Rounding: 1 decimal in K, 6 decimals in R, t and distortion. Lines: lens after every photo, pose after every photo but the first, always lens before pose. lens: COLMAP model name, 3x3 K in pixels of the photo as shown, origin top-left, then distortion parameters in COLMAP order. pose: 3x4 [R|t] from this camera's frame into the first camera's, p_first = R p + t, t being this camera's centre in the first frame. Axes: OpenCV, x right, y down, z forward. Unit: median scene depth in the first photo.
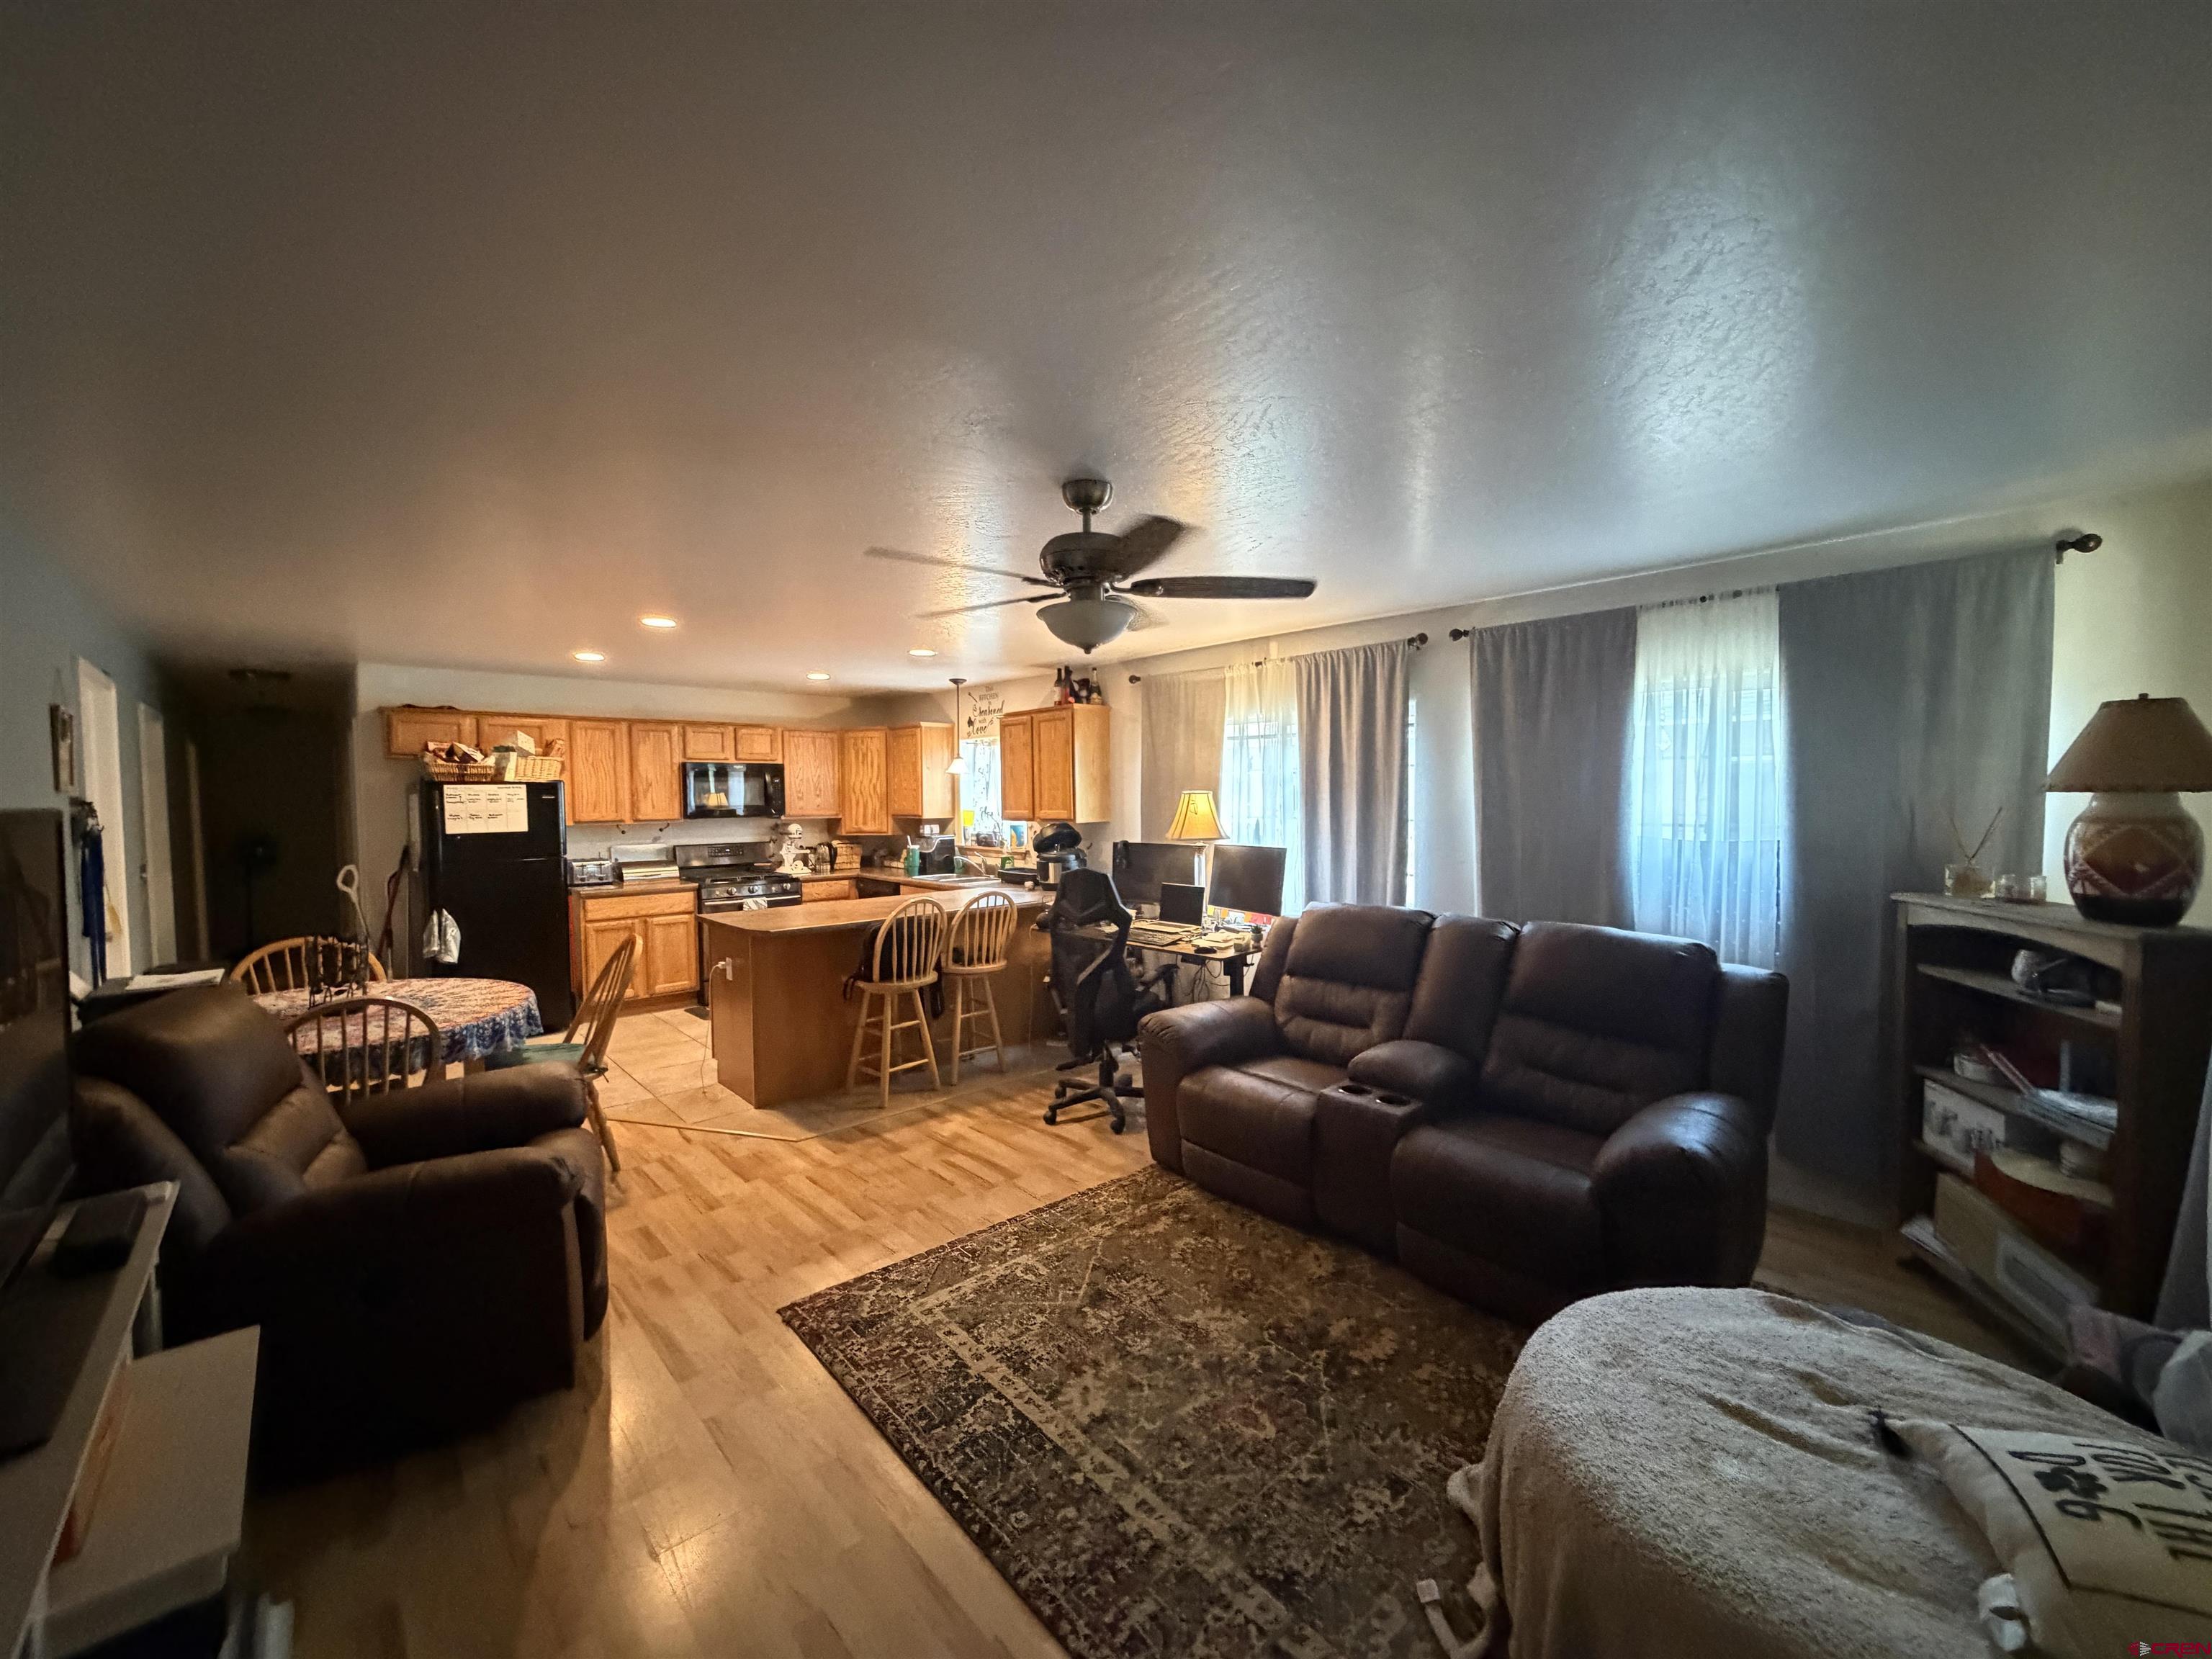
lens RADIAL K [[885.1, 0, 1099.5], [0, 885.1, 831.2], [0, 0, 1]] dist [0.001424, 0.000220]
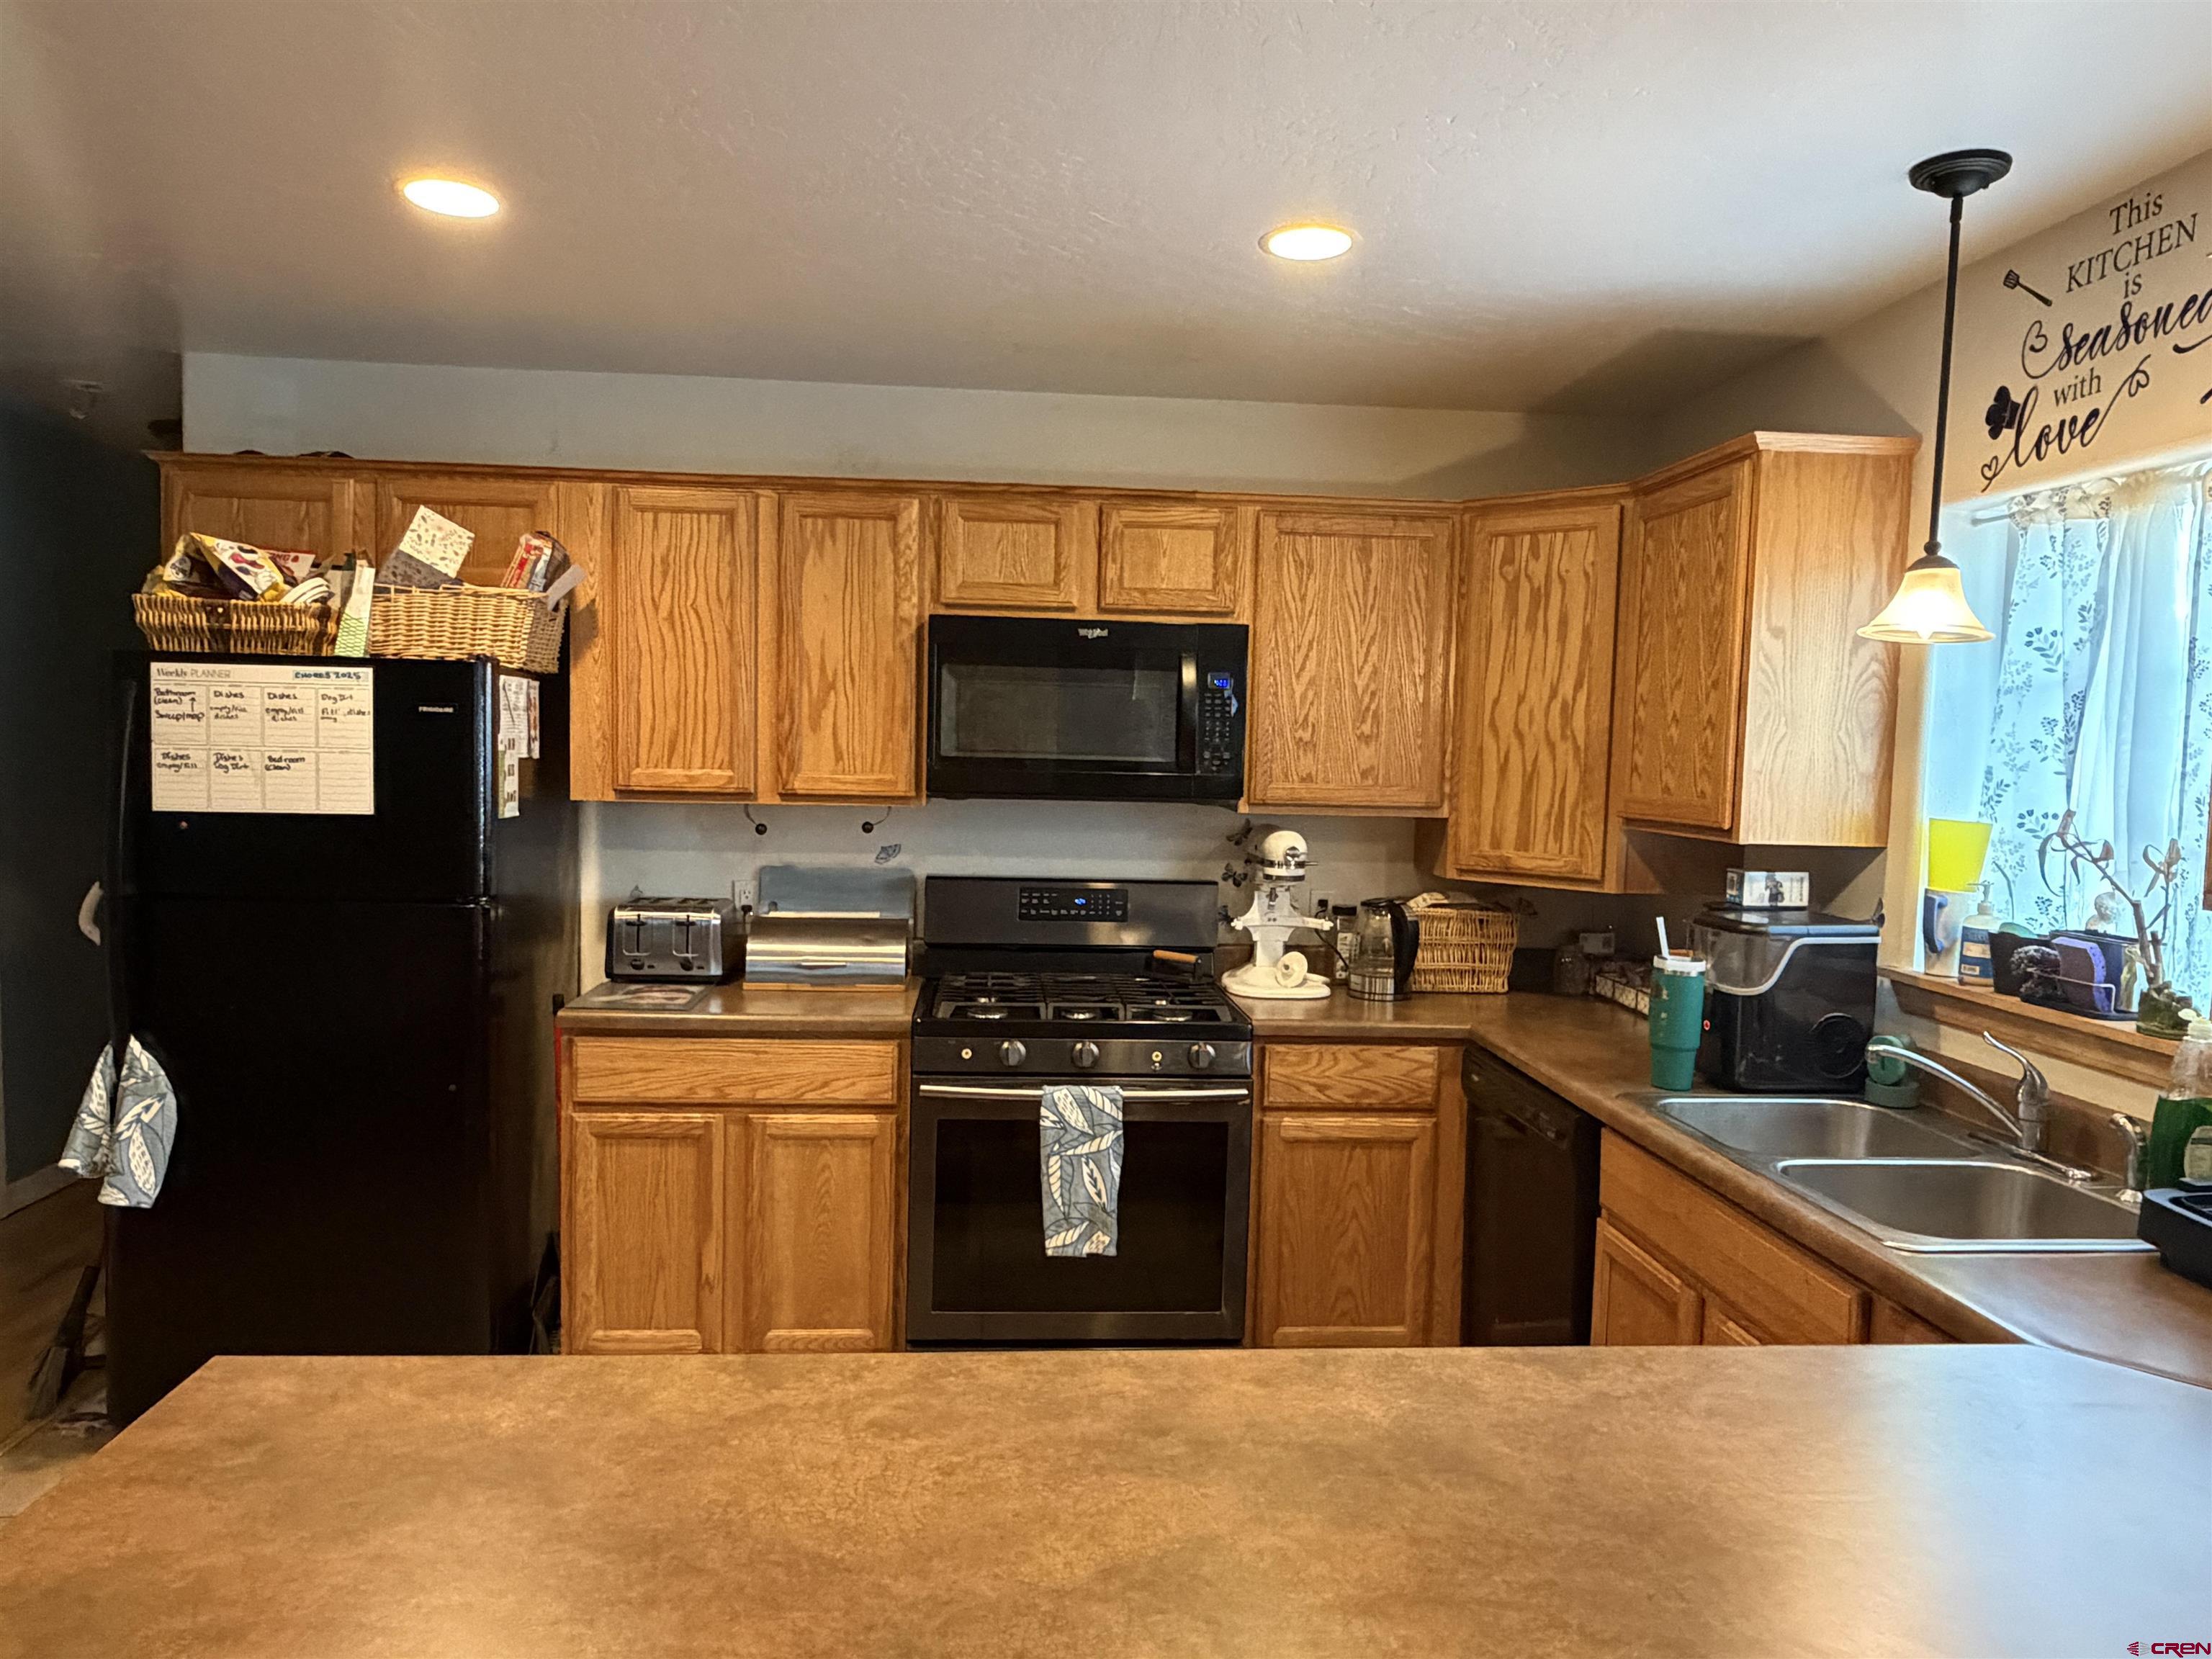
lens RADIAL K [[1455.0, 0, 1100.7], [0, 1455.0, 846.4], [0, 0, 1]] dist [-0.003589, -0.000407]
pose [[0.792043, 0.070645, -0.606364, -0.170010], [-0.057851, 0.997497, 0.040648, -0.033876], [0.607718, 0.002884, 0.794148, 1.013865]]
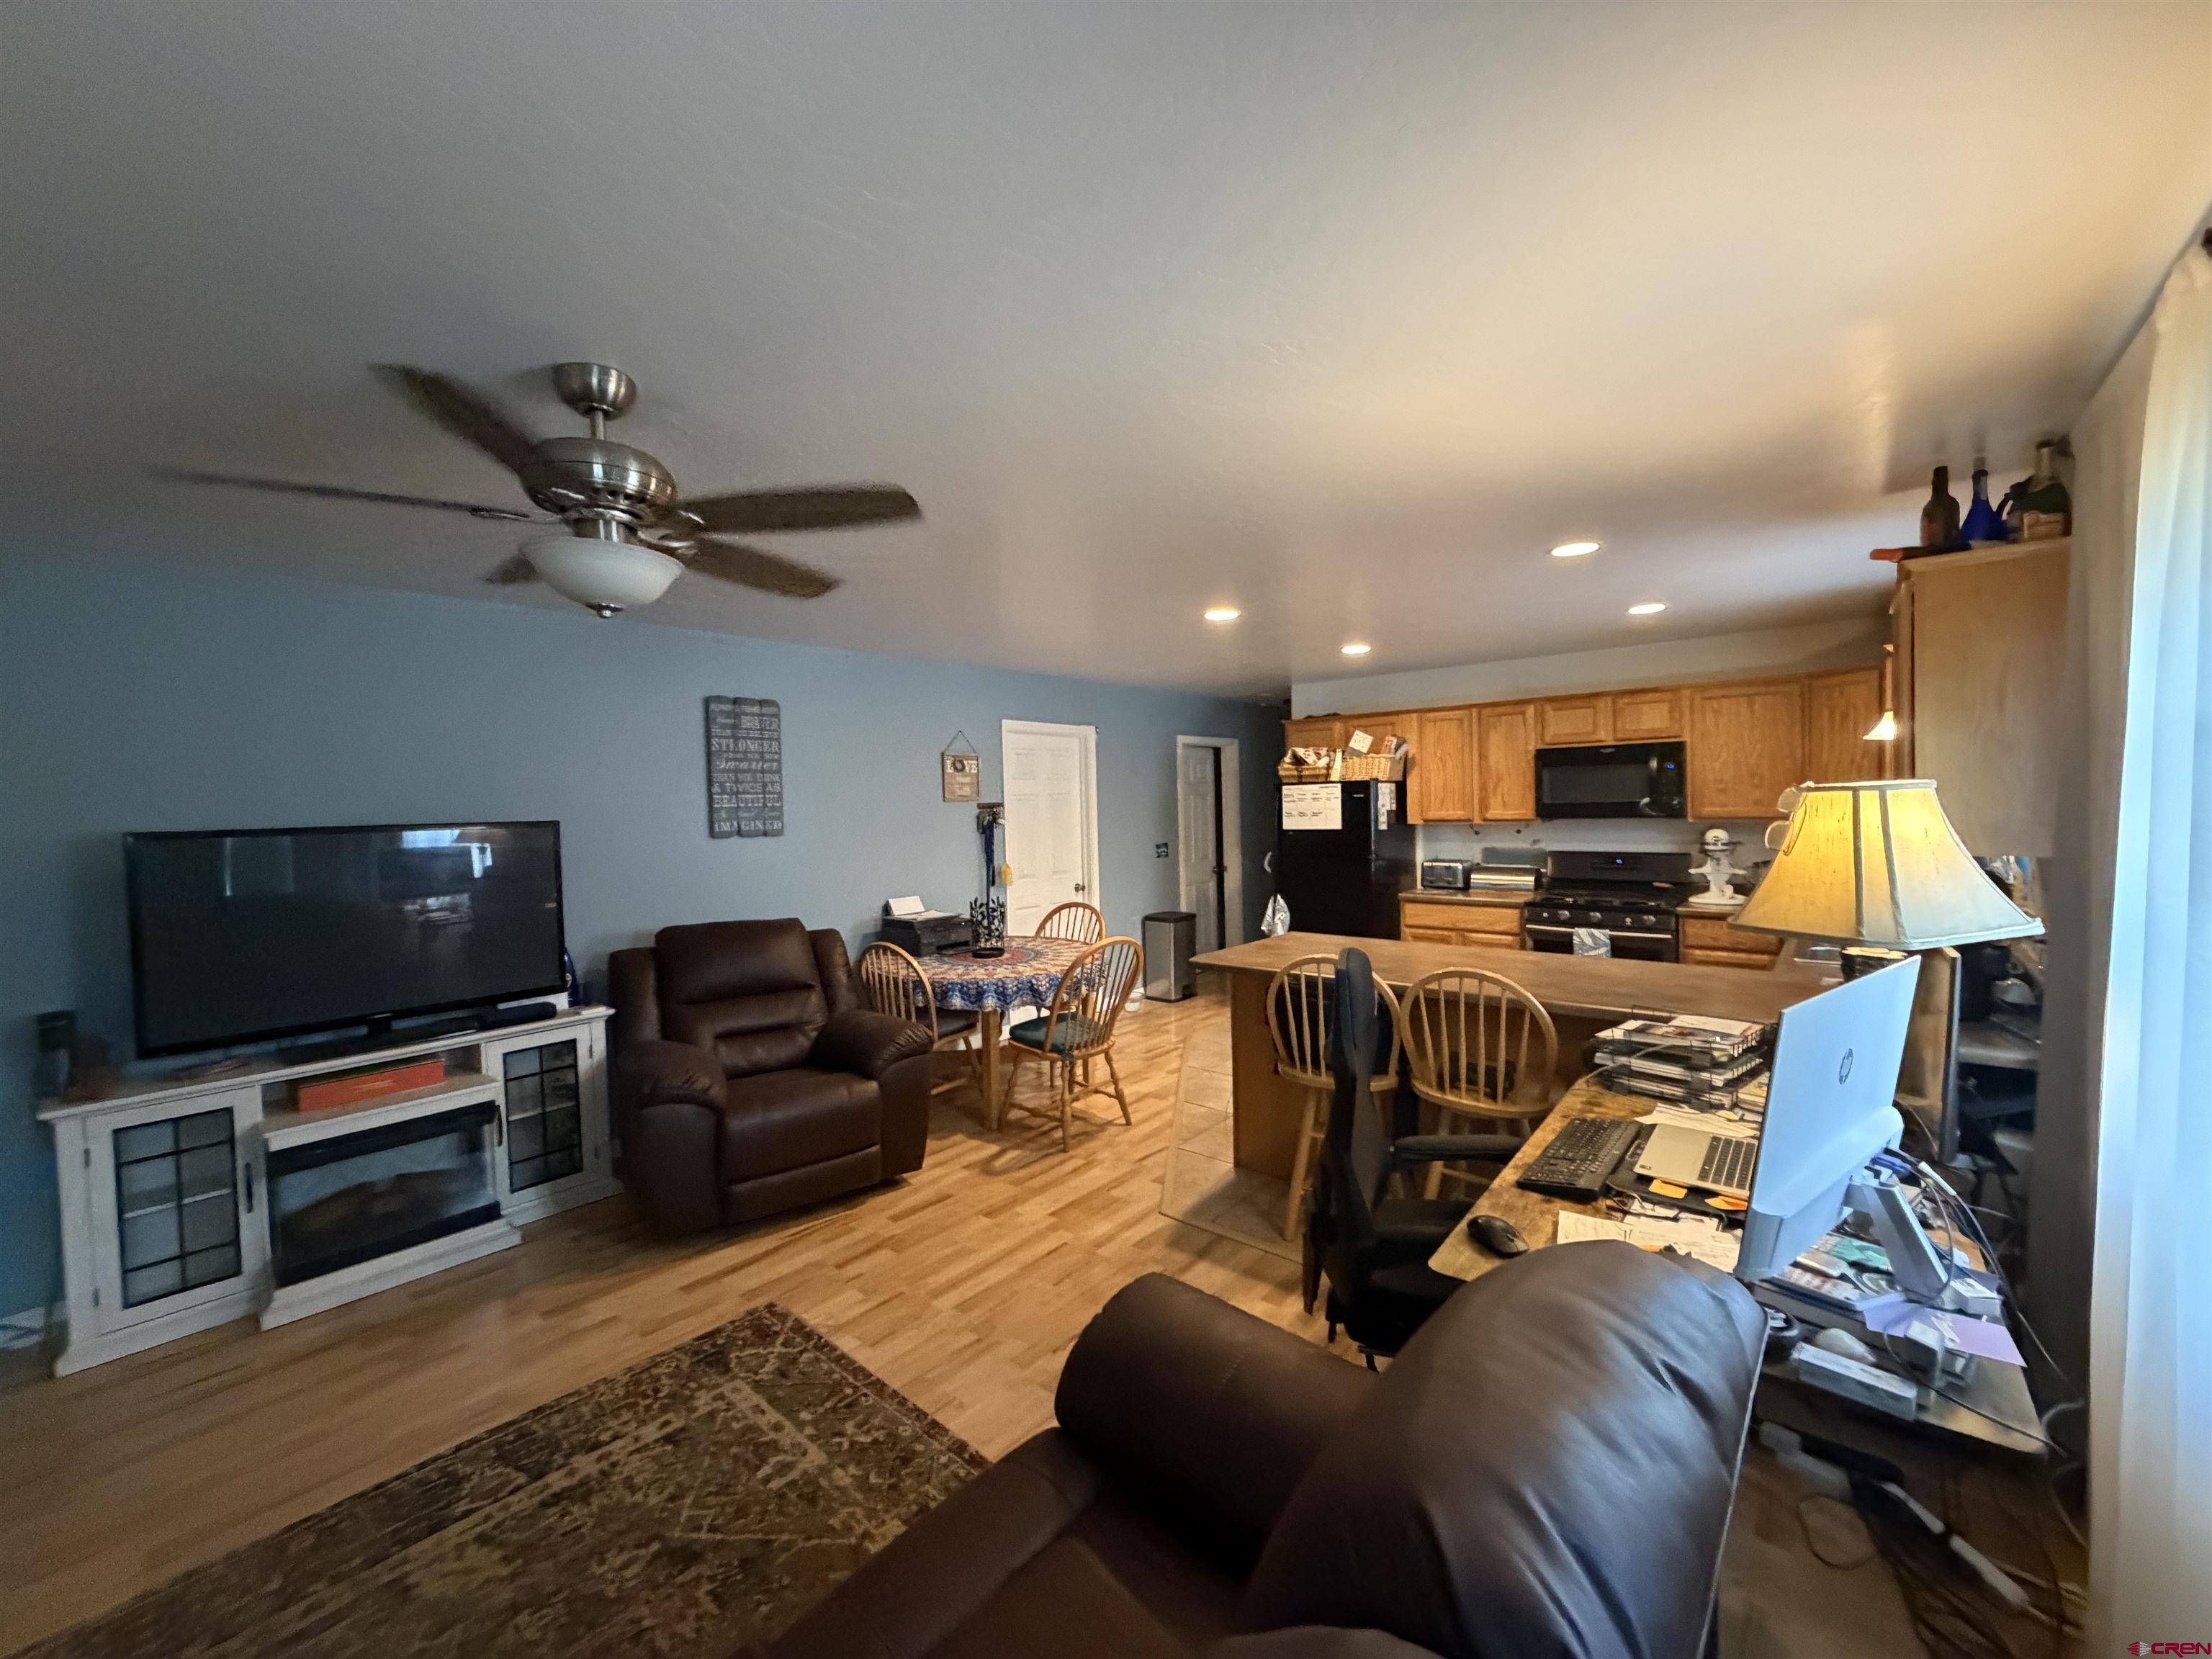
lens RADIAL K [[883.1, 0, 1100.2], [0, 883.1, 823.4], [0, 0, 1]] dist [-0.000260, -0.000299]
pose [[0.125336, 0.027235, -0.991740, 0.455211], [-0.018265, 0.999517, 0.025141, -0.036804], [0.991946, 0.014963, 0.125773, 0.807259]]
